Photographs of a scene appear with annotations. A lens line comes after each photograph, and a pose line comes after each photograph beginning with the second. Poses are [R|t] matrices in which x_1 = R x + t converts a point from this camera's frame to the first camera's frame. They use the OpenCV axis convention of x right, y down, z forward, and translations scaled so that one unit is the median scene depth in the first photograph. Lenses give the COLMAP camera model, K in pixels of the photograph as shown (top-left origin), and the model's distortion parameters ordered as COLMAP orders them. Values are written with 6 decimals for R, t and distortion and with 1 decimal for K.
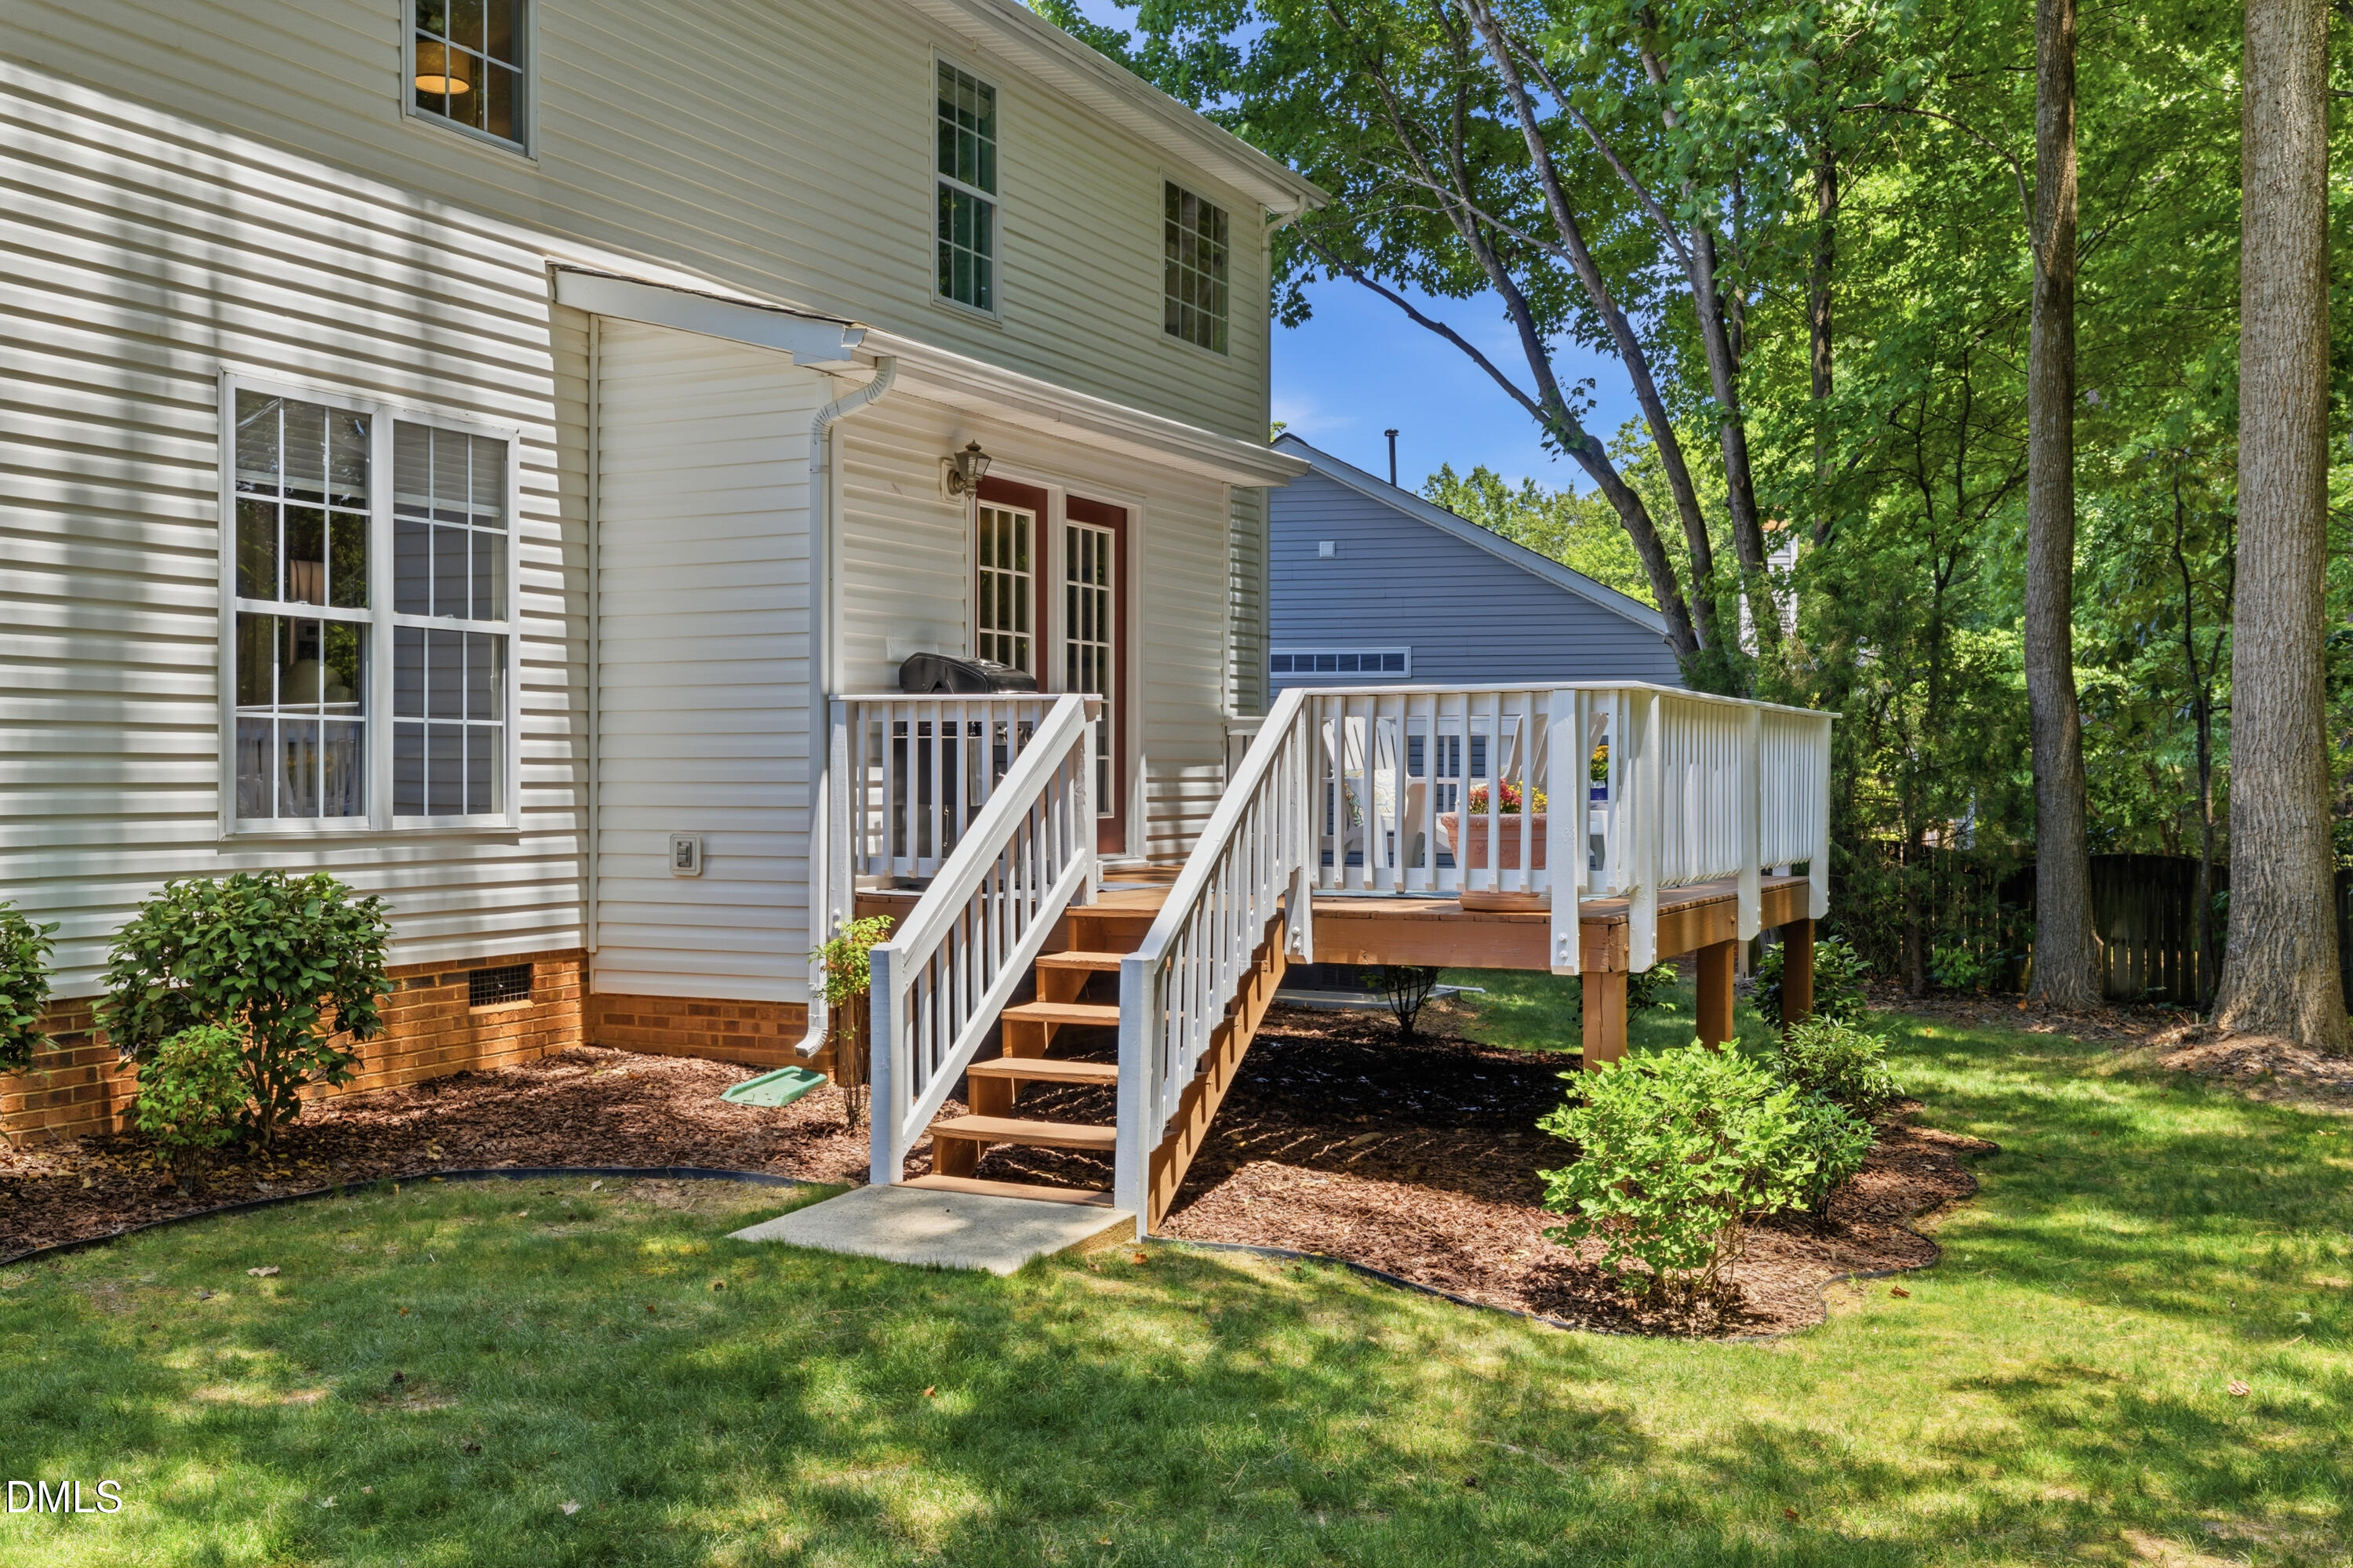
lens RADIAL K [[2198.3, 0, 1173.3], [0, 2198.3, 777.0], [0, 0, 1]] dist [-0.012034, 0.000000]
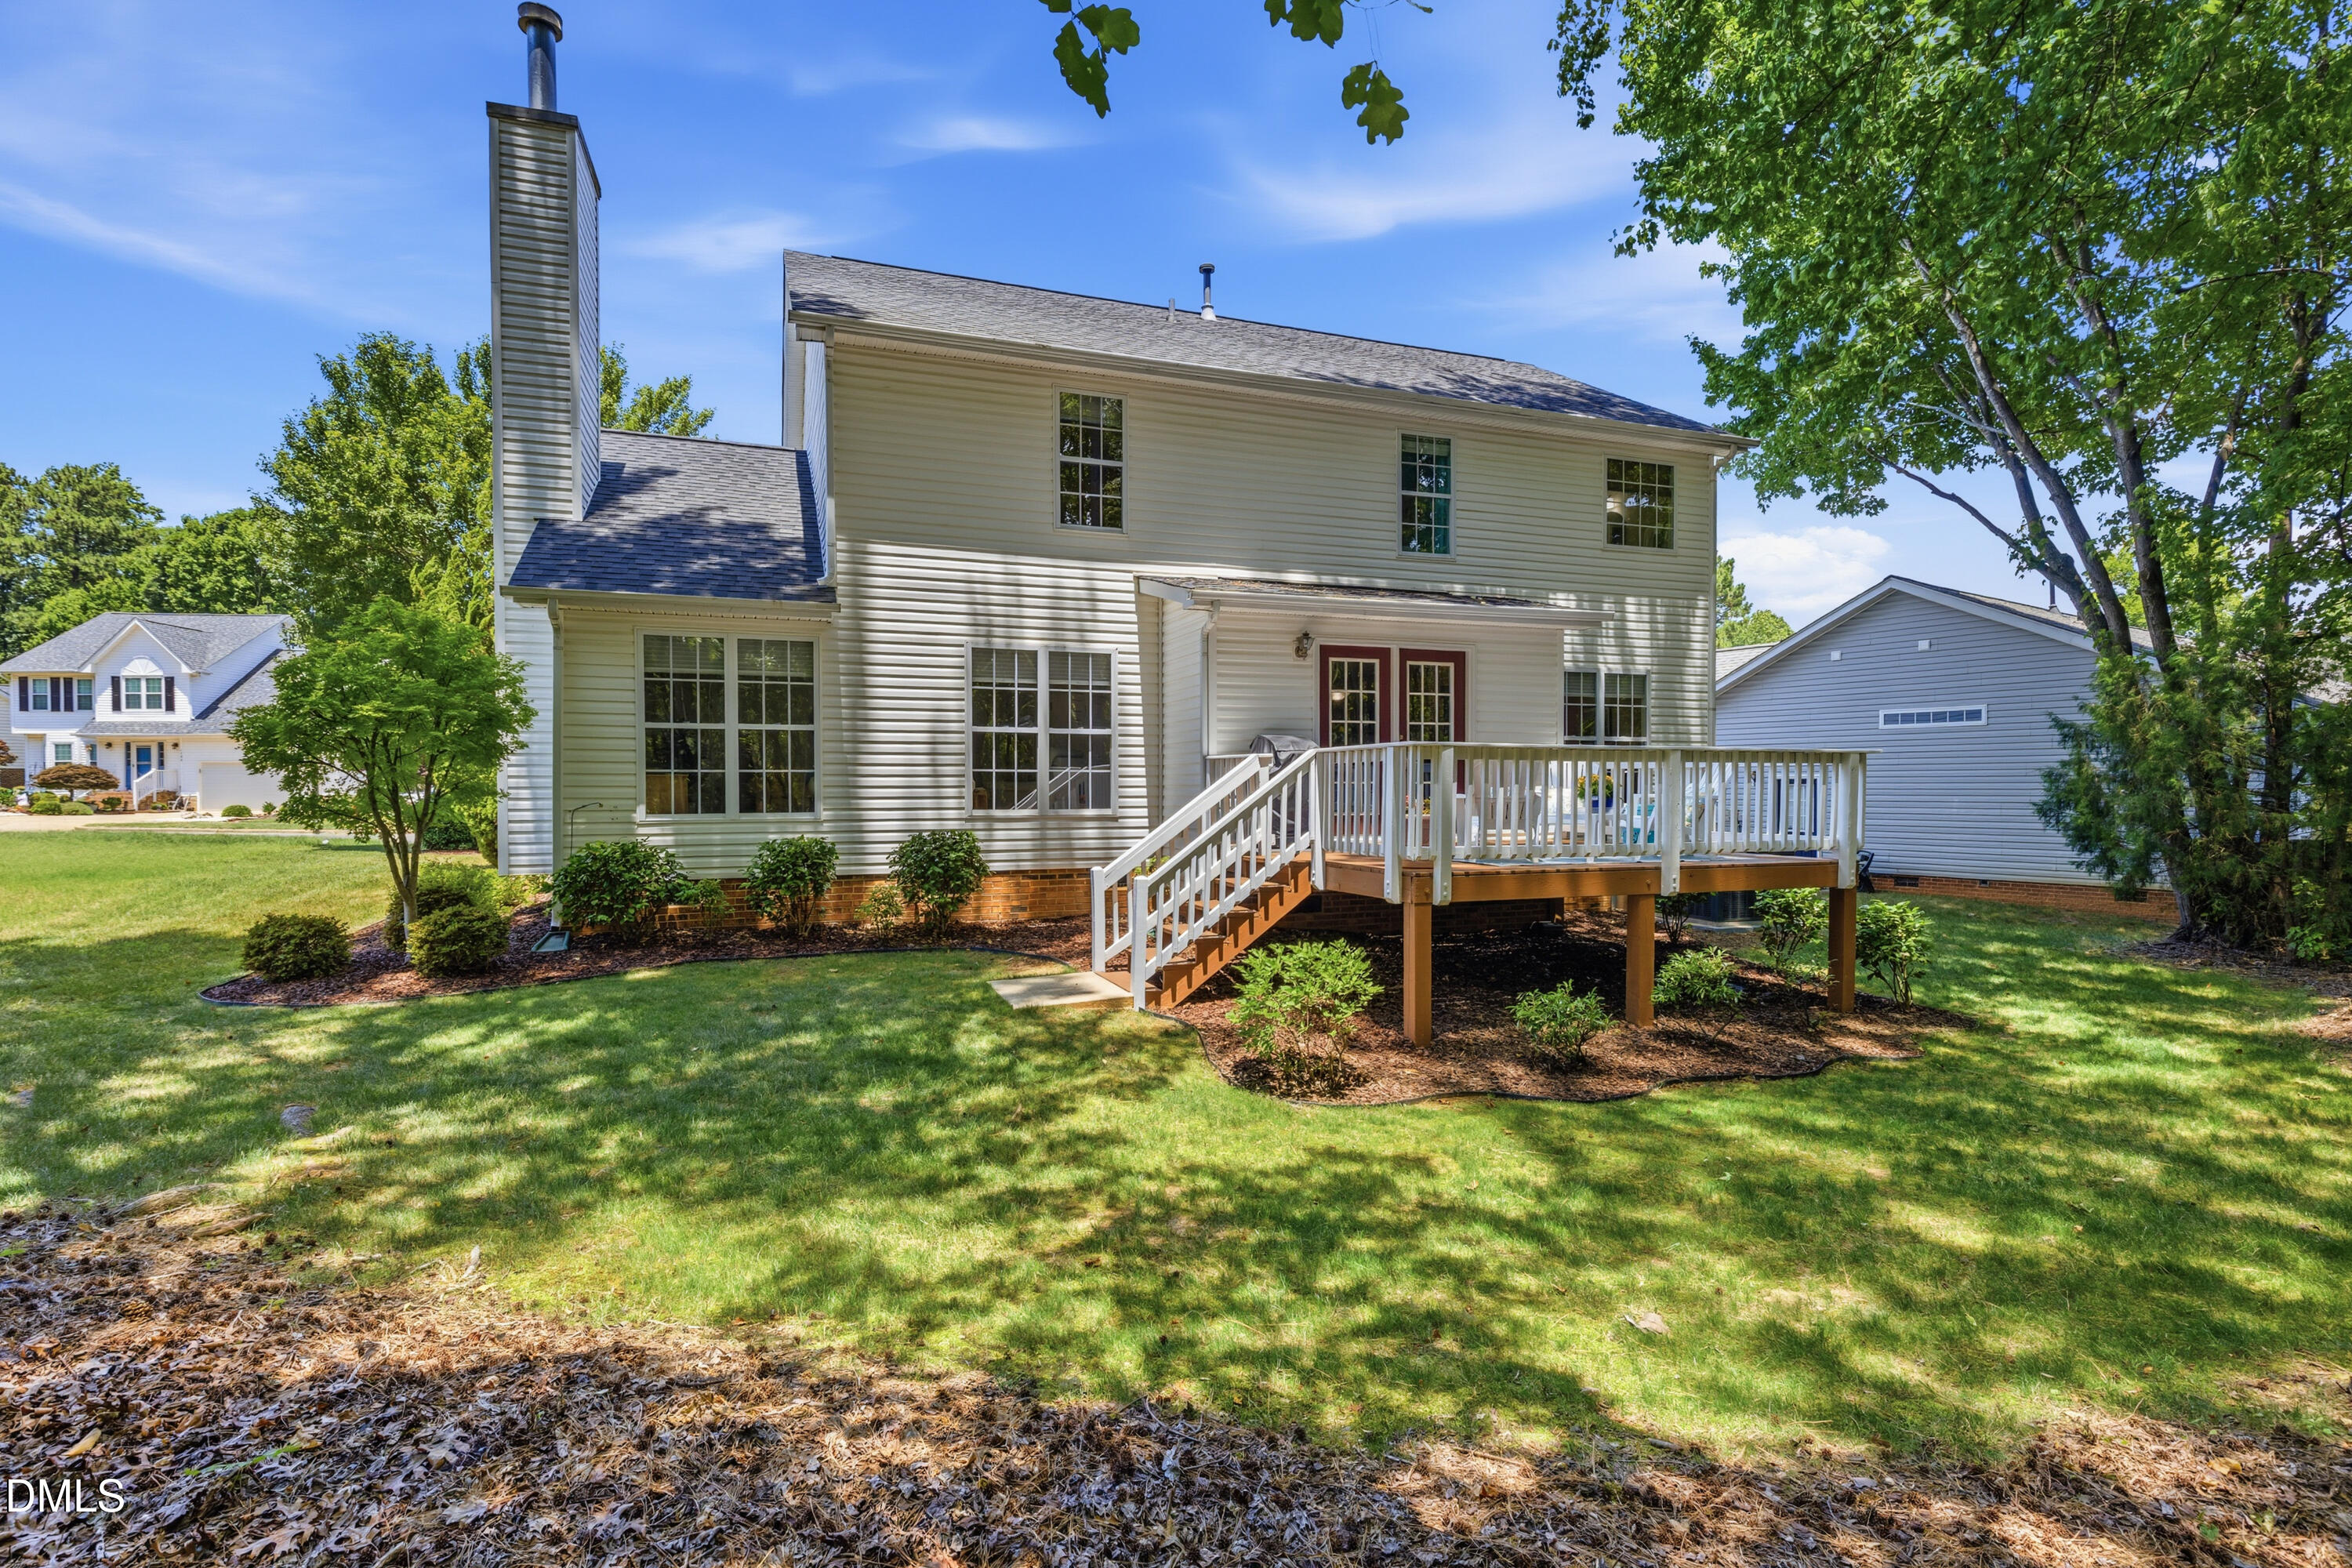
lens RADIAL K [[1068.5, 0, 1176.1], [0, 1068.5, 787.5], [0, 0, 1]] dist [0.014810, -0.000725]
pose [[0.727041, -0.006360, -0.686565, 0.546778], [0.003715, 0.999979, -0.005330, -0.000488], [0.686584, 0.001325, 0.727049, 0.198614]]
